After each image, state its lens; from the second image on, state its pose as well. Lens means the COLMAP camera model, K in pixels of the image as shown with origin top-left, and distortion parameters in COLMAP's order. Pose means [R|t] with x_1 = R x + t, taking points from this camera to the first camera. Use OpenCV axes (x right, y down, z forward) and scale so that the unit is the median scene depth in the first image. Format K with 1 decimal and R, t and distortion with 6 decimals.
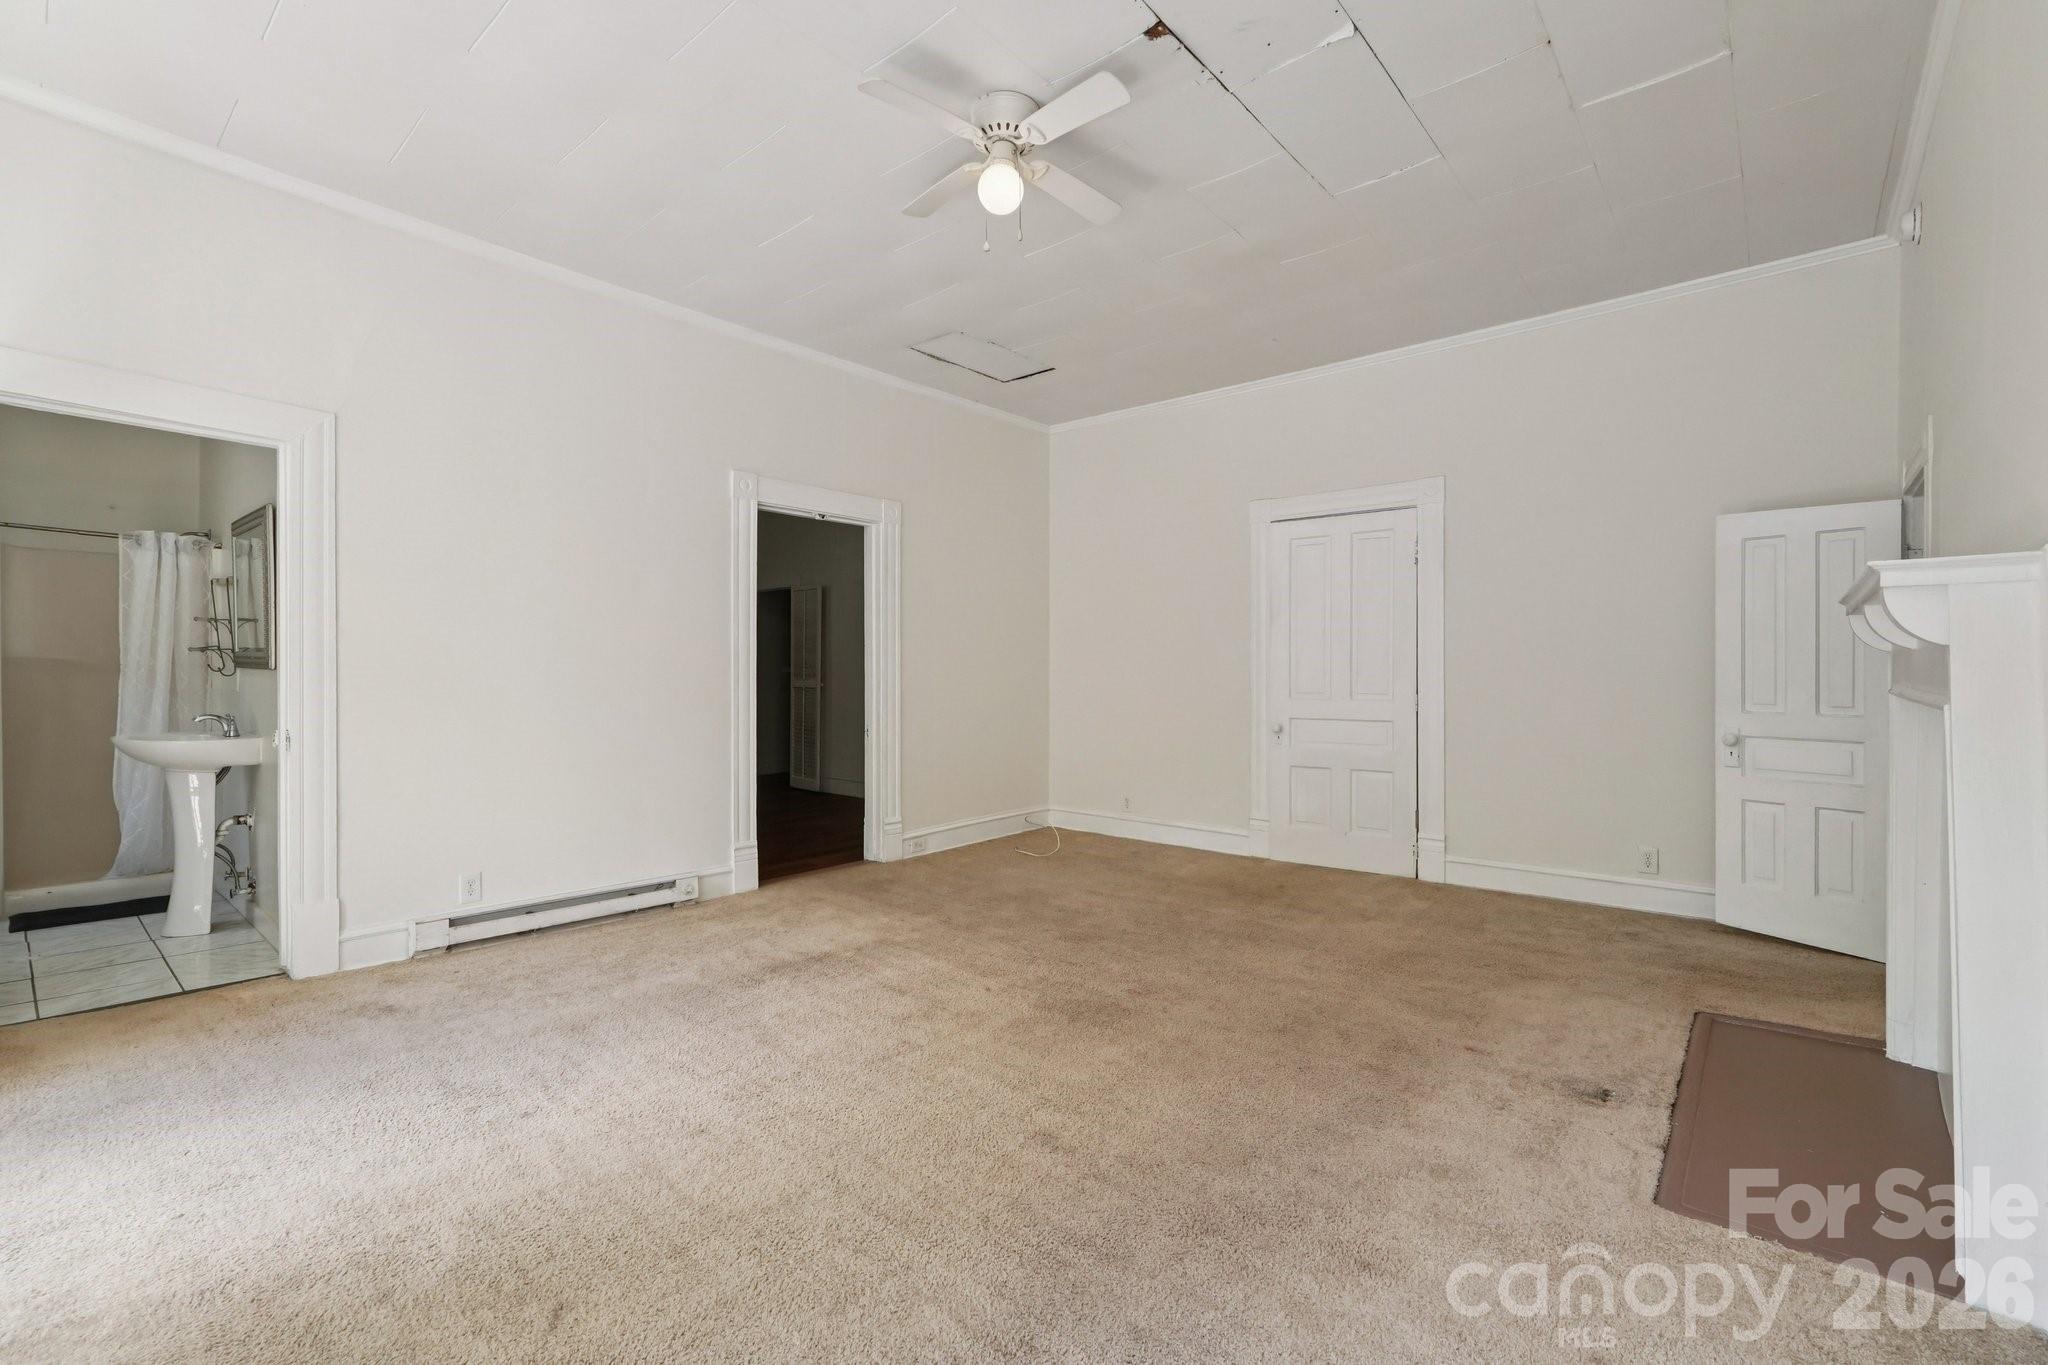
lens RADIAL K [[883.1, 0, 1022.0], [0, 883.1, 672.9], [0, 0, 1]] dist [-0.018823, 0.009235]
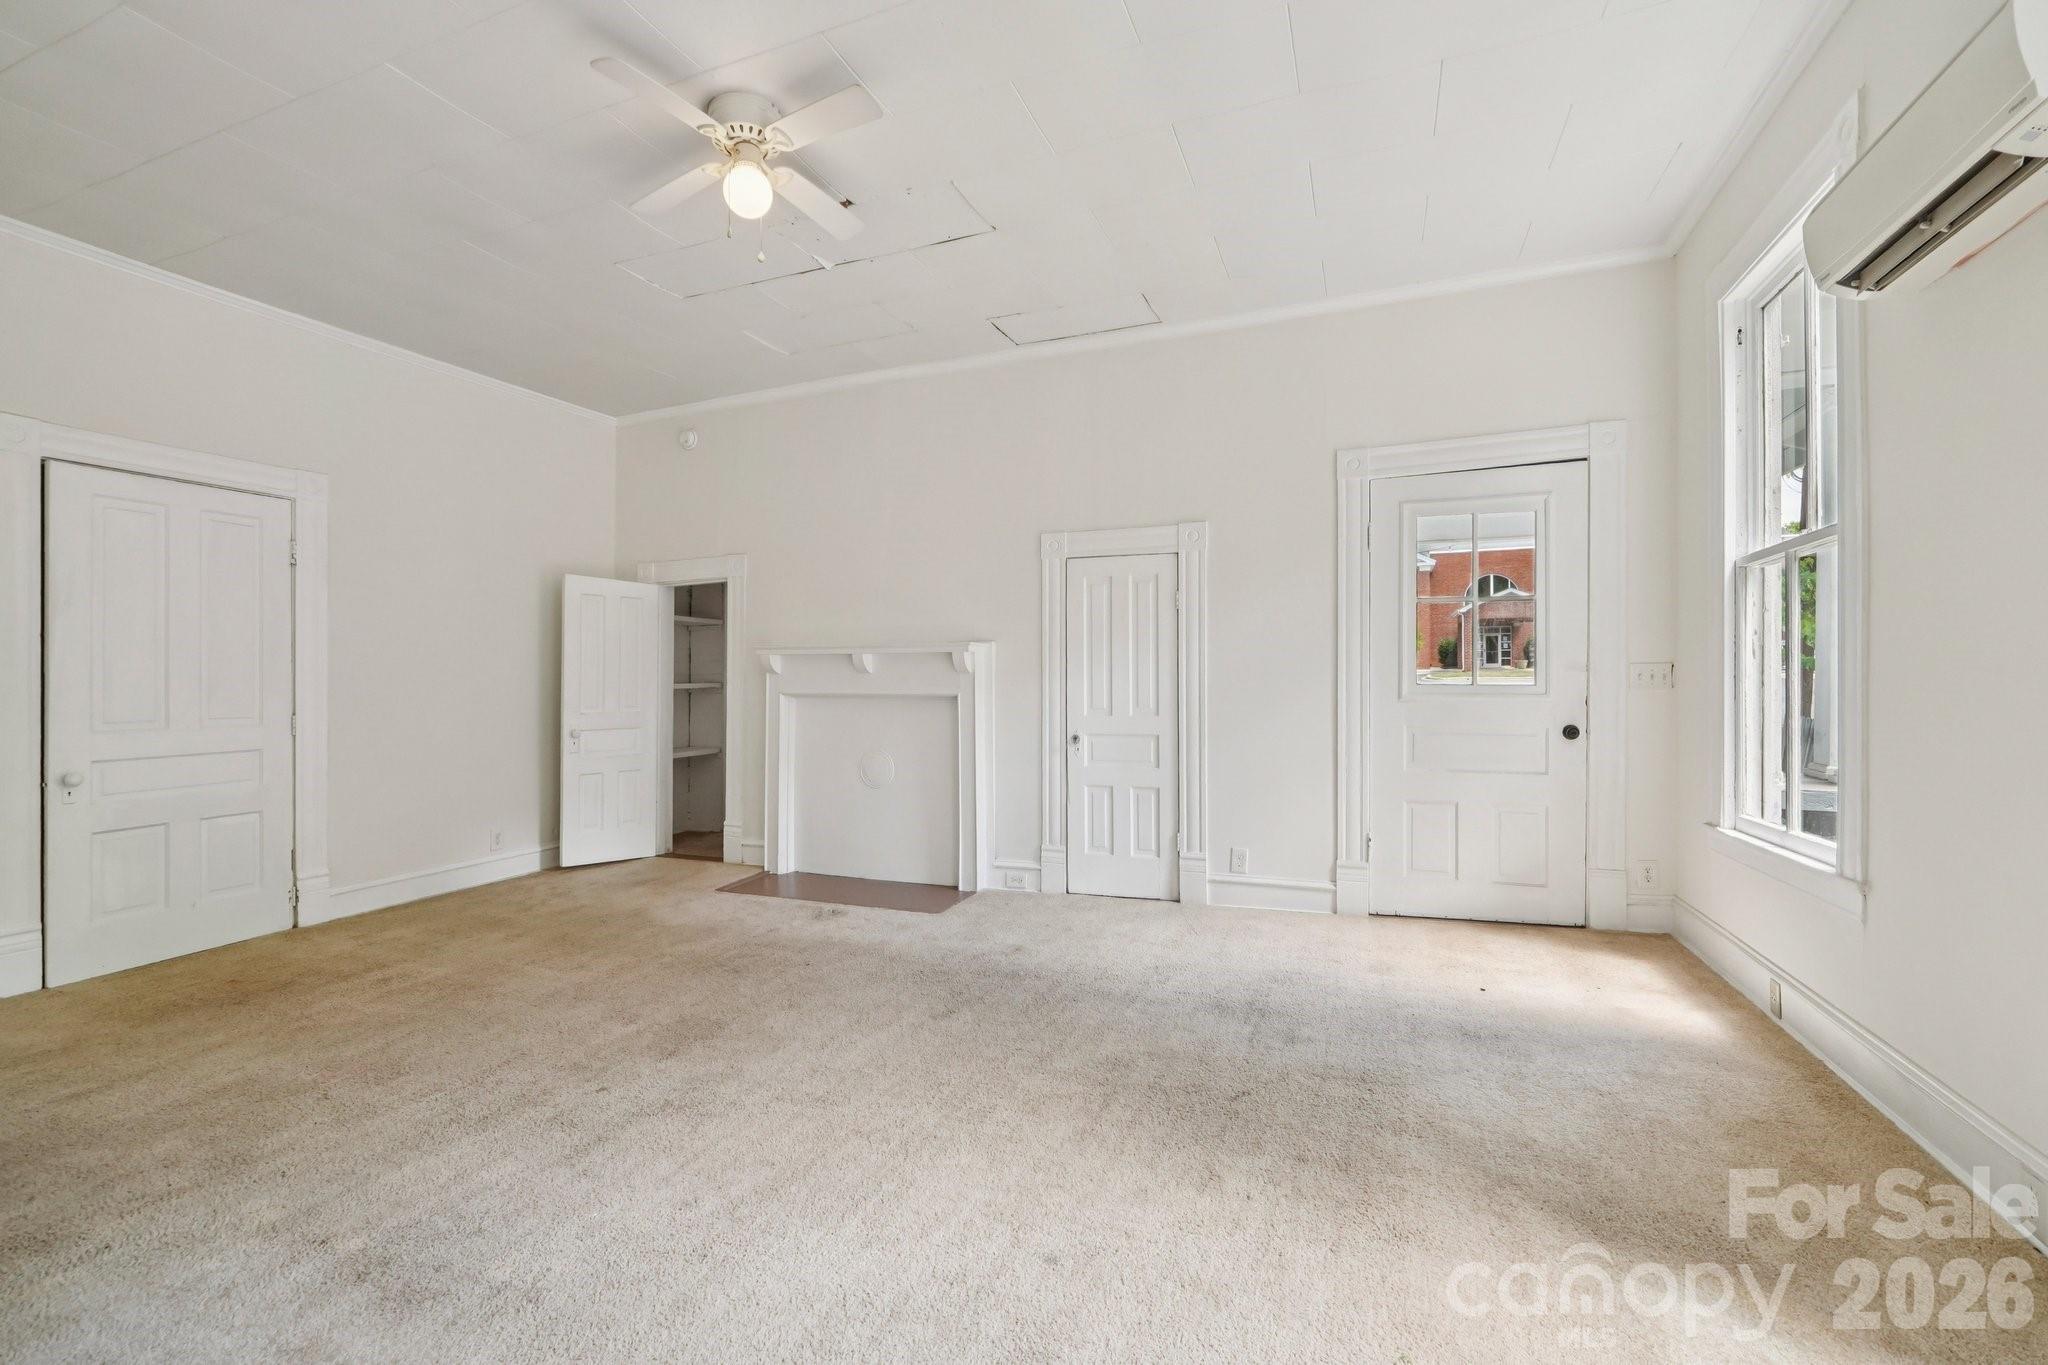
lens RADIAL K [[883.1, 0, 1022.0], [0, 883.1, 672.9], [0, 0, 1]] dist [-0.018823, 0.009235]
pose [[-0.315410, 0.009938, 0.948903, -0.872292], [0.012933, 0.999897, -0.006173, -0.005624], [-0.948867, 0.010325, -0.315506, 0.849890]]
